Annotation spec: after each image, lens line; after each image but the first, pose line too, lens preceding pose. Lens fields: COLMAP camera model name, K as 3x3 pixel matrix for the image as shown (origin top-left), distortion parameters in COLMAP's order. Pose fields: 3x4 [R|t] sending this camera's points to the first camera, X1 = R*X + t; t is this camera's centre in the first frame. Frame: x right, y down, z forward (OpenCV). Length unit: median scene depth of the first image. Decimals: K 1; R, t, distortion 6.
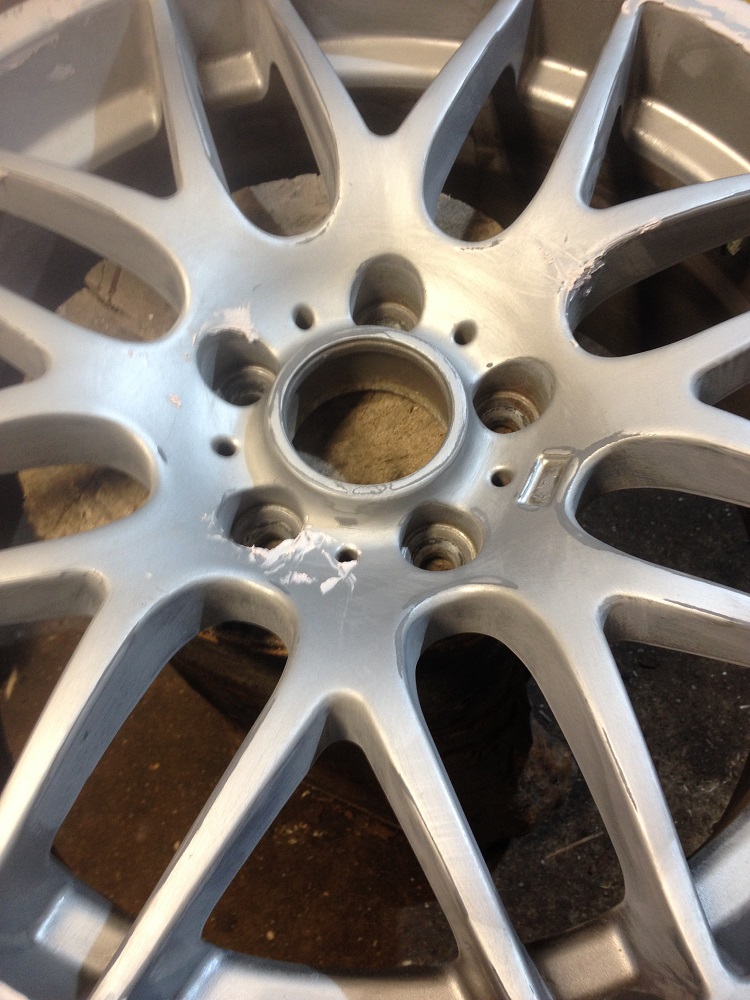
lens RADIAL K [[980.2, 0, 345.7], [0, 980.2, 502.4], [0, 0, 1]] dist [0.023637, 0.000000]
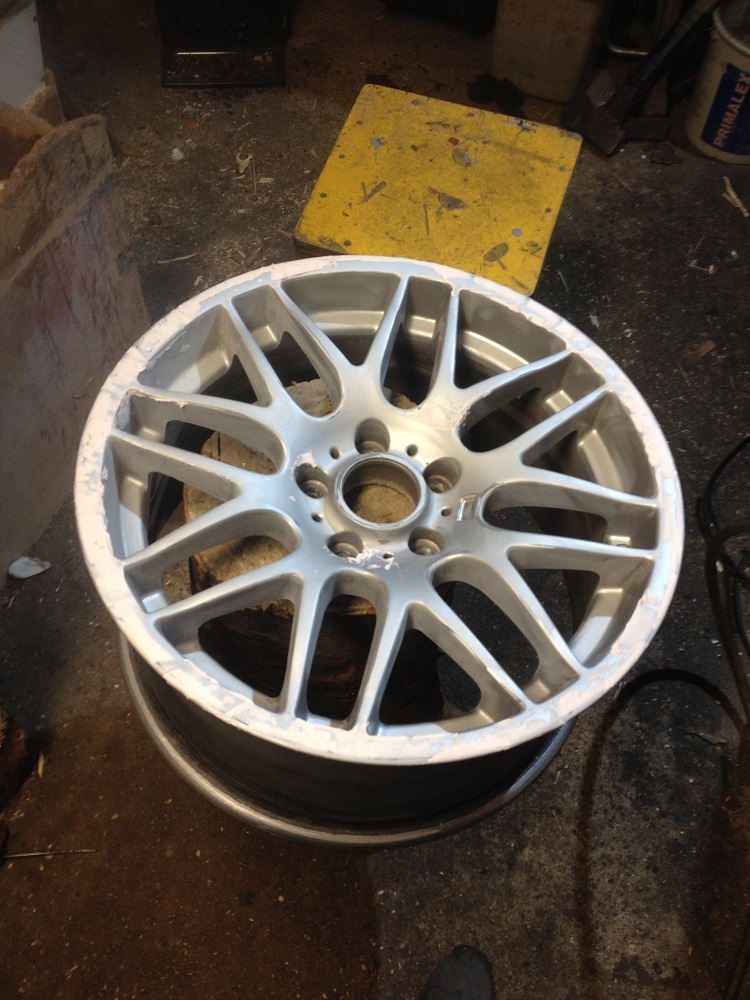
lens RADIAL K [[980.2, 0, 358.5], [0, 980.2, 489.1], [0, 0, 1]] dist [0.023637, 0.000000]
pose [[0.961283, -0.135063, 0.240192, -0.510424], [0.168180, 0.978038, -0.123117, 0.149870], [-0.218288, 0.158746, 0.962886, -0.999357]]
